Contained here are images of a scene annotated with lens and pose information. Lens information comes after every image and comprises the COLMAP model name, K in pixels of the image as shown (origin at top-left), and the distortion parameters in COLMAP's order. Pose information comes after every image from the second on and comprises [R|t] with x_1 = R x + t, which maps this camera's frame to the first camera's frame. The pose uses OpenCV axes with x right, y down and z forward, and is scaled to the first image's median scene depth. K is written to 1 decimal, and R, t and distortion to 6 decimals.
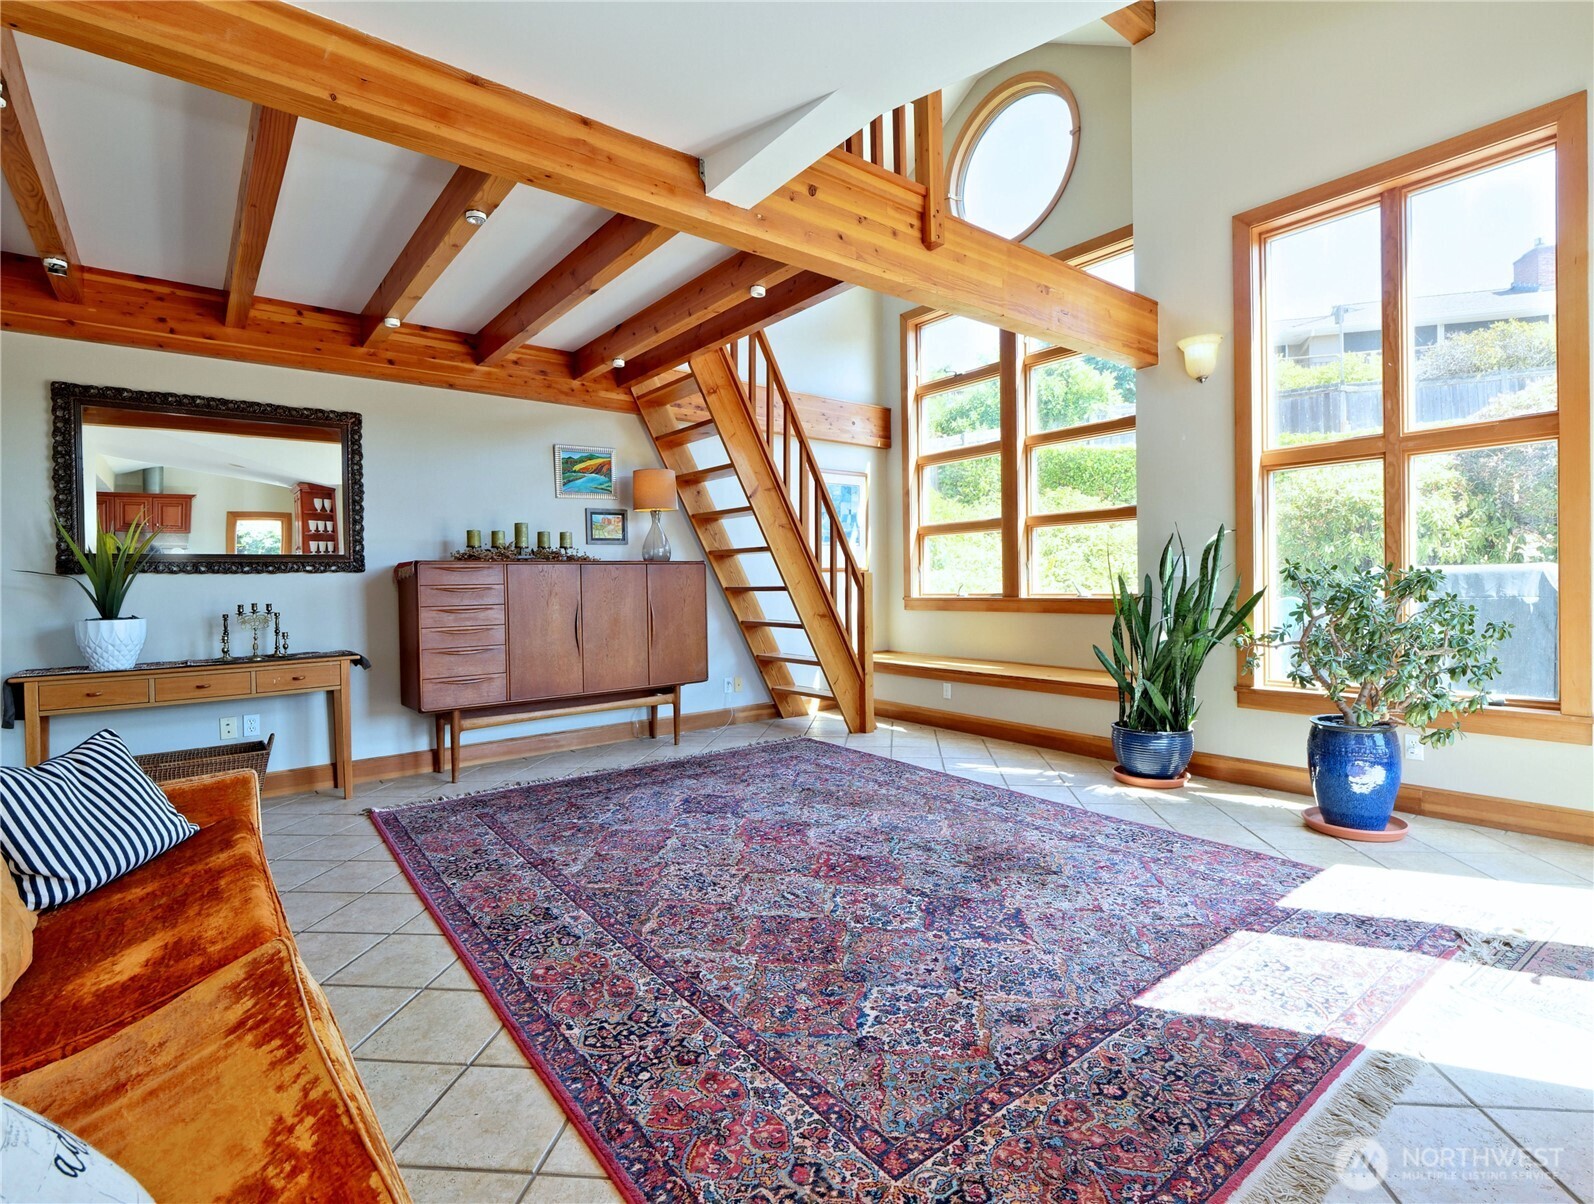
lens RADIAL K [[771.6, 0, 802.7], [0, 771.6, 592.1], [0, 0, 1]] dist [0.022562, 0.000356]
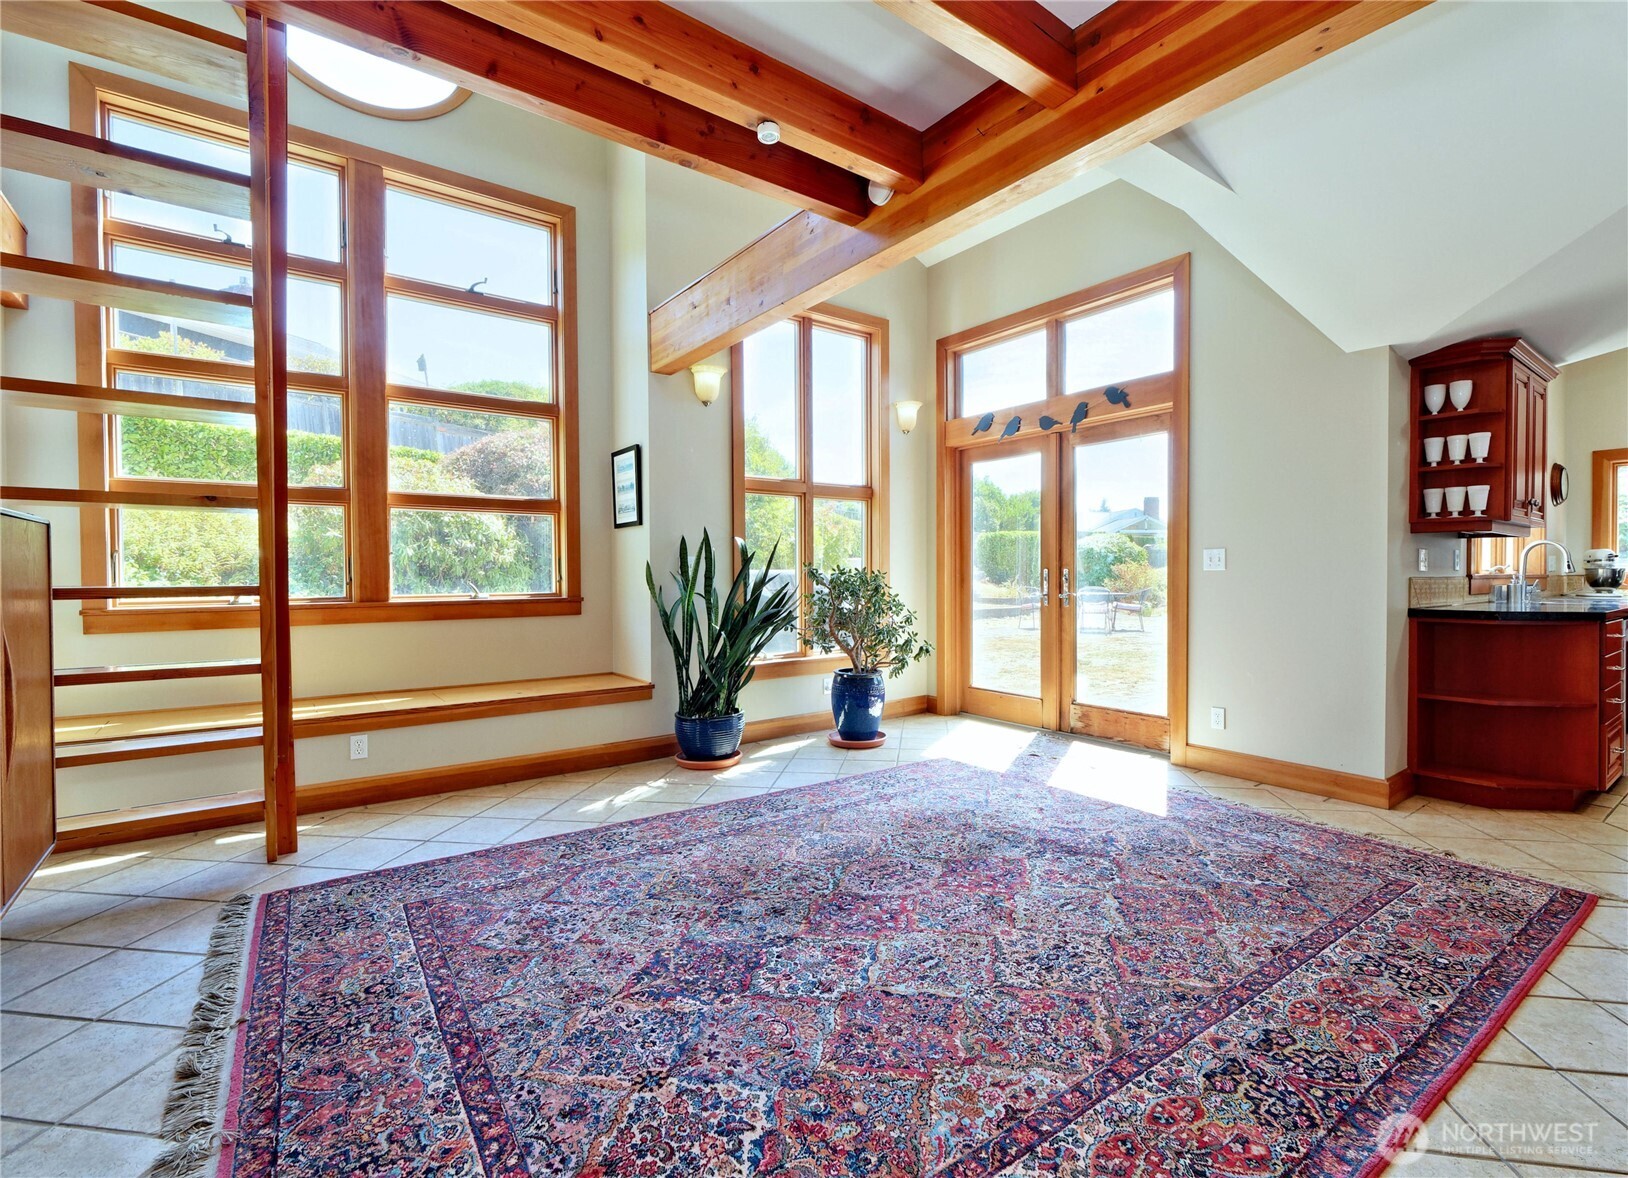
lens RADIAL K [[753.2, 0, 820.0], [0, 753.2, 588.1], [0, 0, 1]] dist [0.003557, -0.000682]
pose [[0.029493, -0.005388, 0.999550, -0.805275], [0.017093, 0.999842, 0.004885, -0.004703], [-0.999419, 0.016942, 0.029580, 1.085615]]
